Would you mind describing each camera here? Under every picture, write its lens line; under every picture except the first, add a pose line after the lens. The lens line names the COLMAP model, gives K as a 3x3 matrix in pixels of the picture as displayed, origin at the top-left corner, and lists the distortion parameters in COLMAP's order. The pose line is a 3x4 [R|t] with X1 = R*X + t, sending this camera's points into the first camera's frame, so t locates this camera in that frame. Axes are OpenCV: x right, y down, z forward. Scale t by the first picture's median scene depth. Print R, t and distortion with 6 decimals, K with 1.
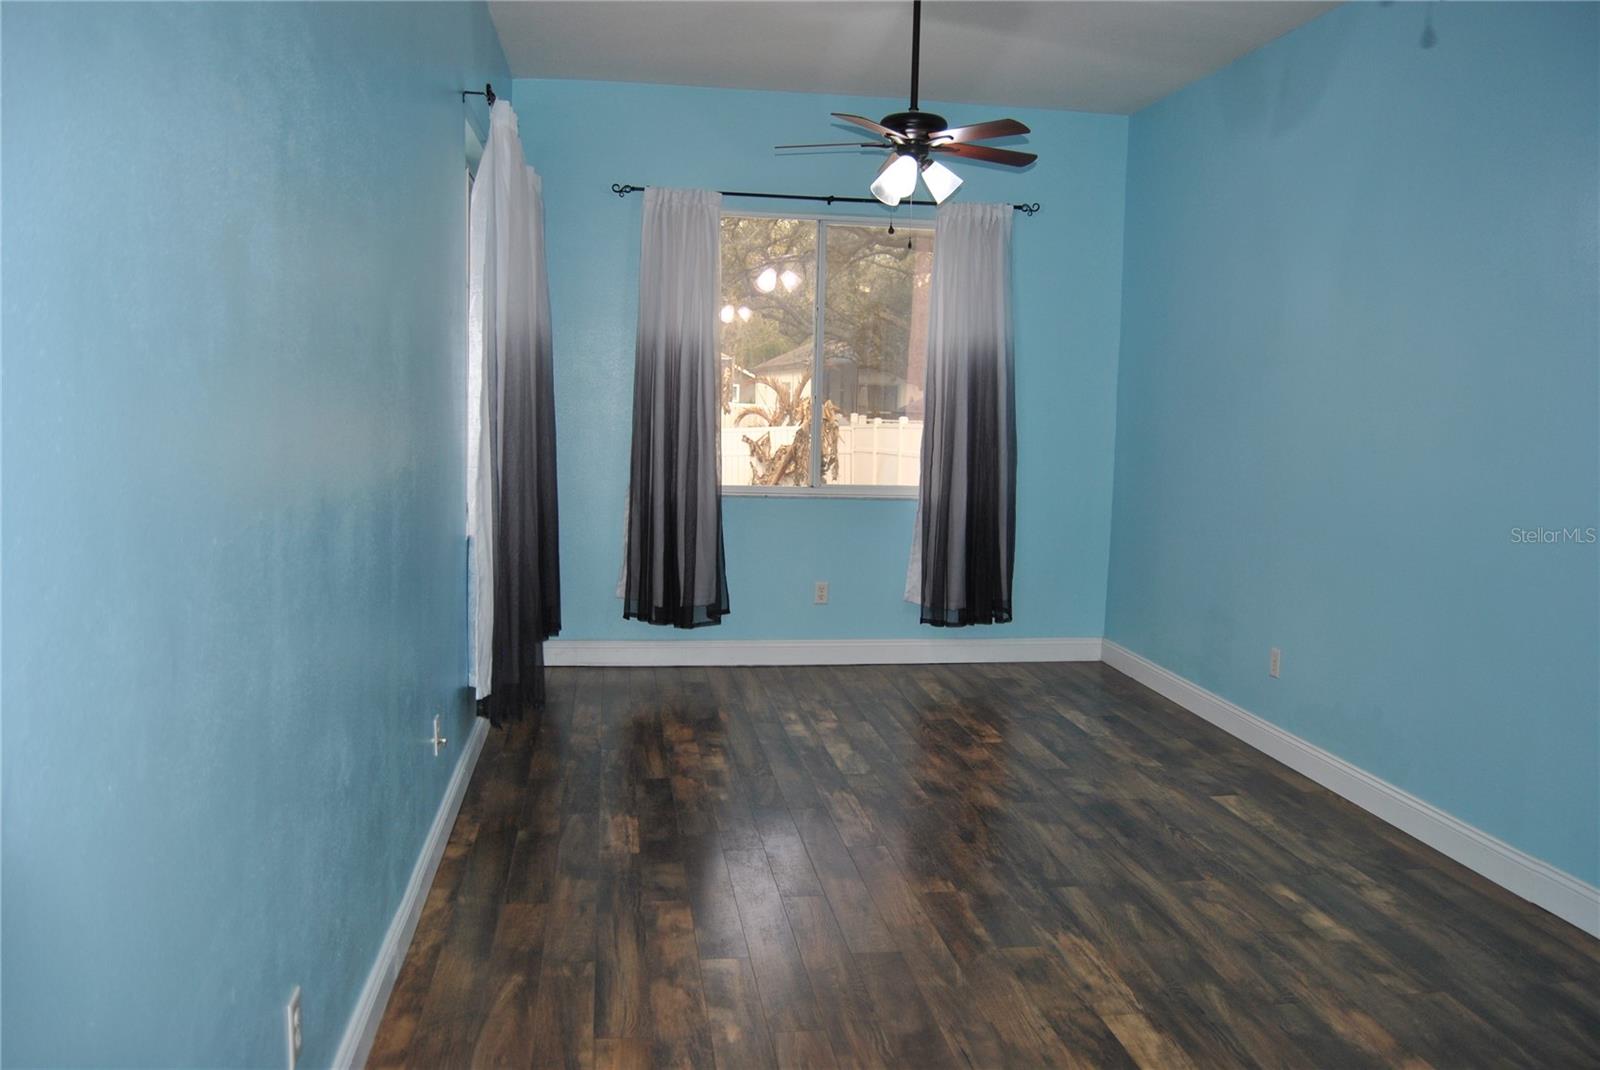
lens RADIAL K [[1271.9, 0, 800.0], [0, 1271.9, 535.0], [0, 0, 1]] dist [-0.134132, 0.059415]
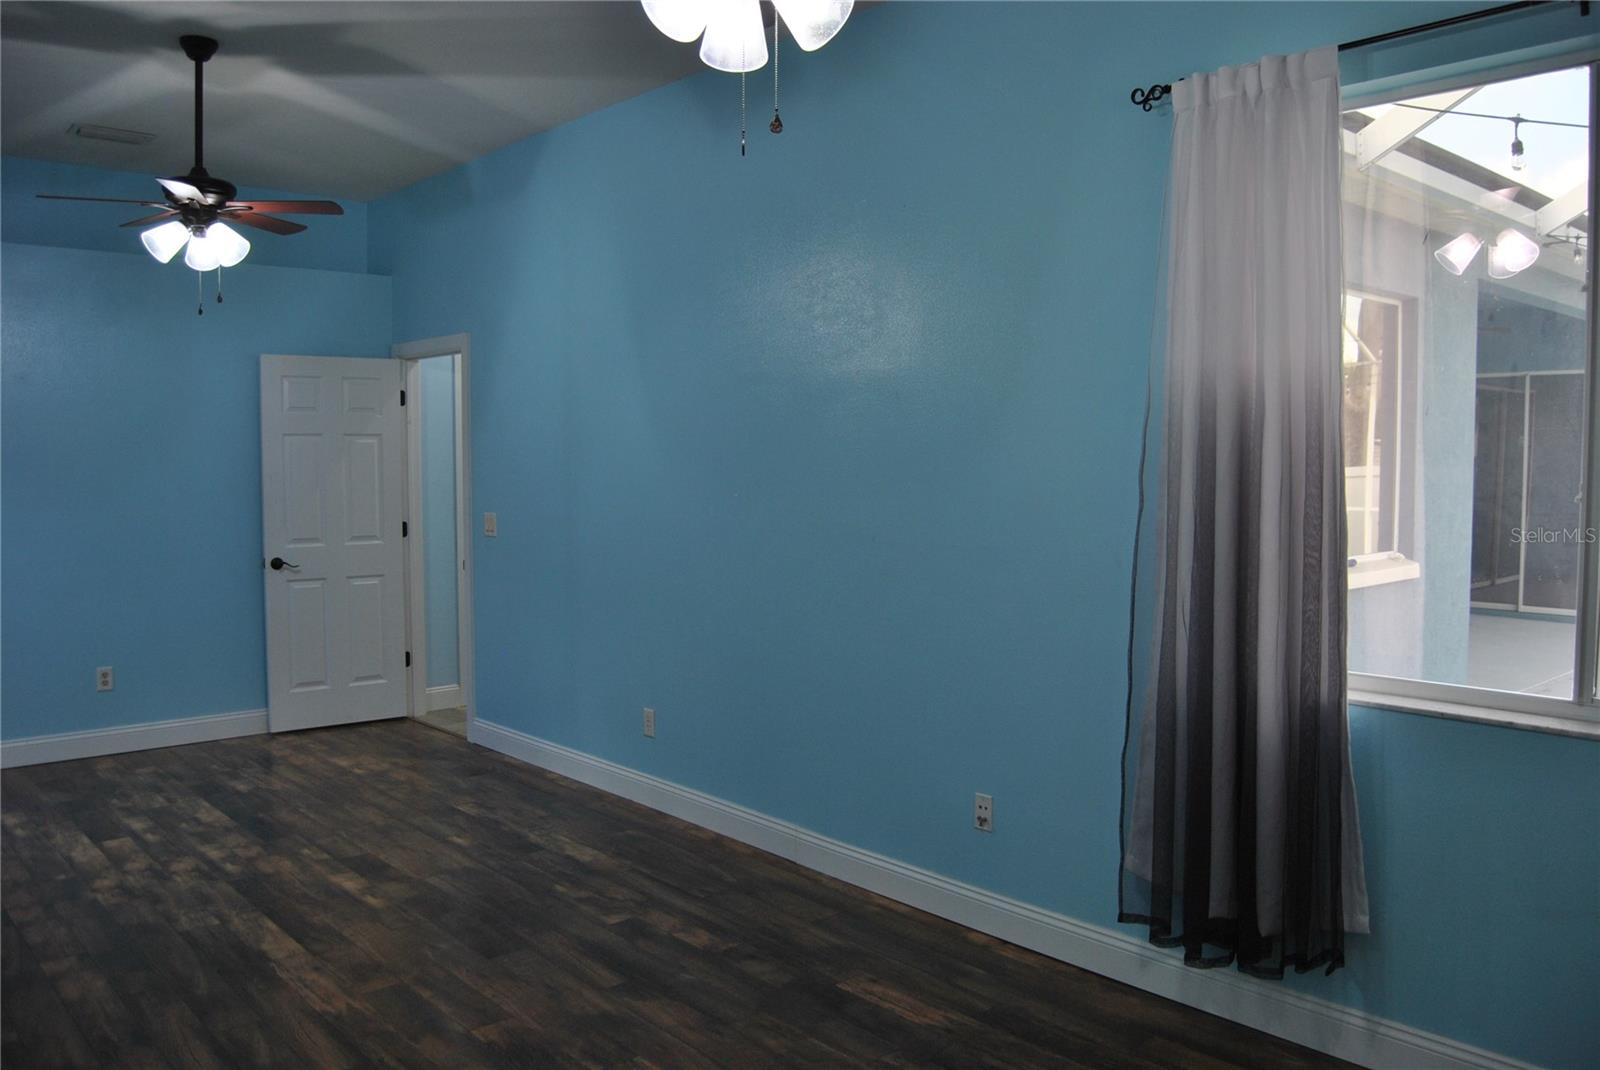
lens RADIAL K [[1271.9, 0, 800.0], [0, 1271.9, 535.0], [0, 0, 1]] dist [-0.134132, 0.059415]
pose [[-0.840571, 0.005687, -0.541671, 0.458703], [-0.083693, 0.986575, 0.140233, -0.227173], [0.535197, 0.163210, -0.828810, 2.066134]]
